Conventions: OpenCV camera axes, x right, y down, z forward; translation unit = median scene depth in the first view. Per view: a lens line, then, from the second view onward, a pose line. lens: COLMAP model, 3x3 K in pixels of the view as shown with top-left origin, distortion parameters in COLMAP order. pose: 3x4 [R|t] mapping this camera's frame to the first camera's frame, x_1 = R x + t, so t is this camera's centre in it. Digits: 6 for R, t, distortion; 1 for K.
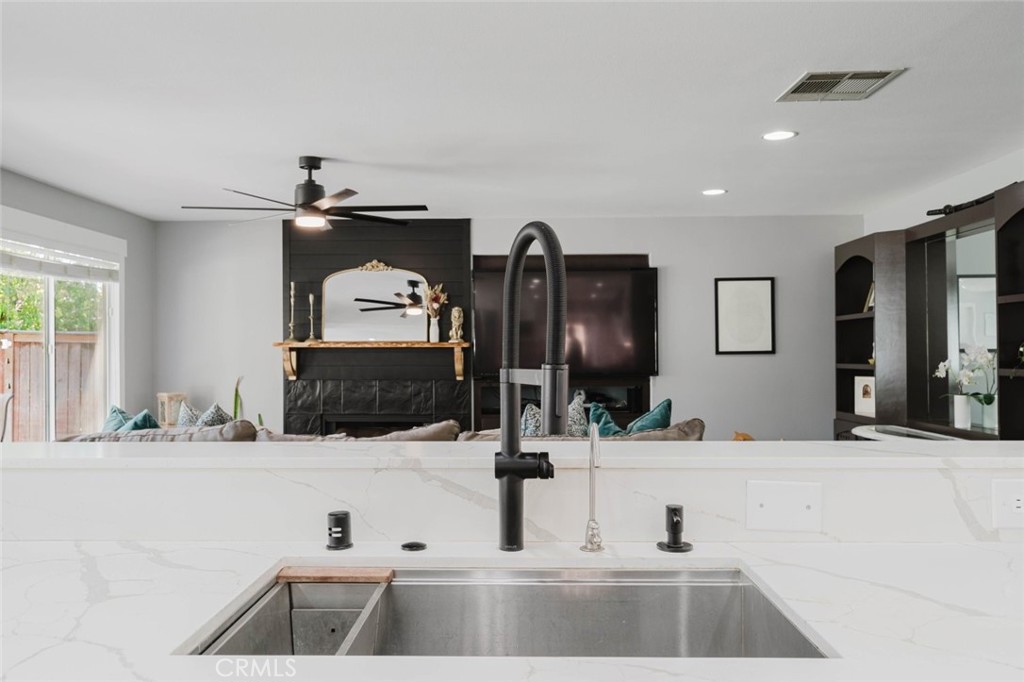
lens RADIAL K [[496.6, 0, 504.8], [0, 496.6, 347.2], [0, 0, 1]] dist [-0.002876, 0.000364]
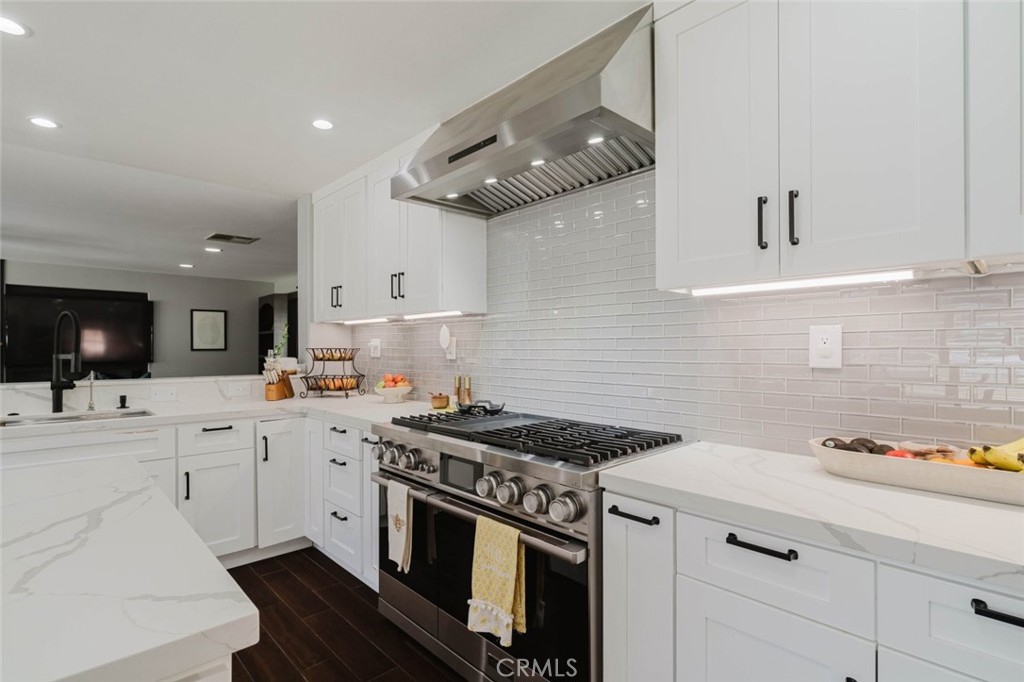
lens RADIAL K [[496.6, 0, 504.8], [0, 496.6, 347.2], [0, 0, 1]] dist [-0.002876, 0.000364]
pose [[0.689361, 0.006089, 0.724392, -0.116002], [-0.009637, 0.999953, 0.000765, -0.011328], [-0.724353, -0.007508, 0.689388, -1.200747]]
